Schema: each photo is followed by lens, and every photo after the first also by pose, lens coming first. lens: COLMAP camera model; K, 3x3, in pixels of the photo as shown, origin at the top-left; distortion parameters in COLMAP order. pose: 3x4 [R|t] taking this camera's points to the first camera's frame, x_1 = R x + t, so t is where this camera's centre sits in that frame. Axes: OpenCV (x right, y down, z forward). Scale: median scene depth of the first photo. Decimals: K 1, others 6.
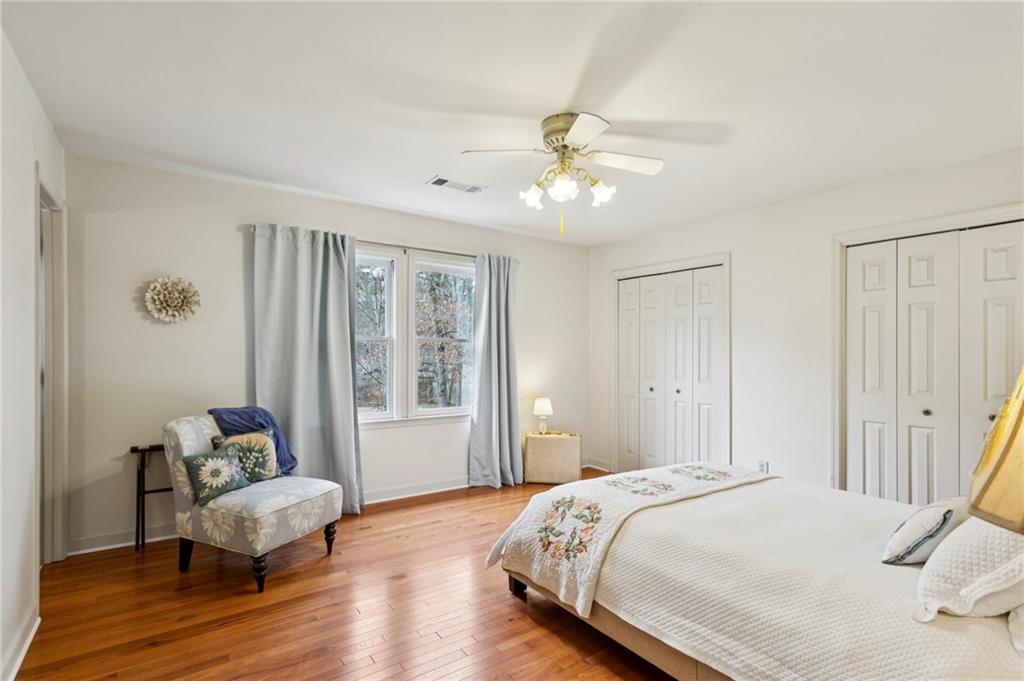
lens RADIAL K [[496.7, 0, 512.1], [0, 496.7, 341.7], [0, 0, 1]] dist [-0.000601, 0.000198]
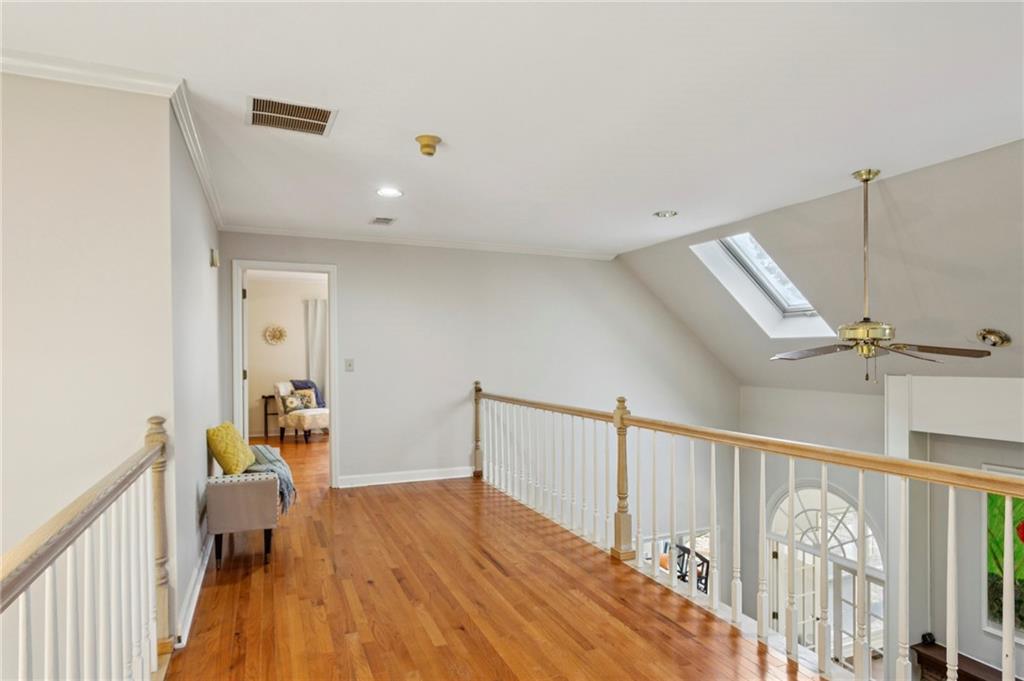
lens RADIAL K [[589.1, 0, 513.2], [0, 589.1, 355.3], [0, 0, 1]] dist [-0.000589, -0.000978]
pose [[0.975067, -0.007740, -0.221774, 1.114341], [0.011702, 0.999795, 0.016553, -0.020622], [0.221600, -0.018735, 0.974958, -1.596709]]
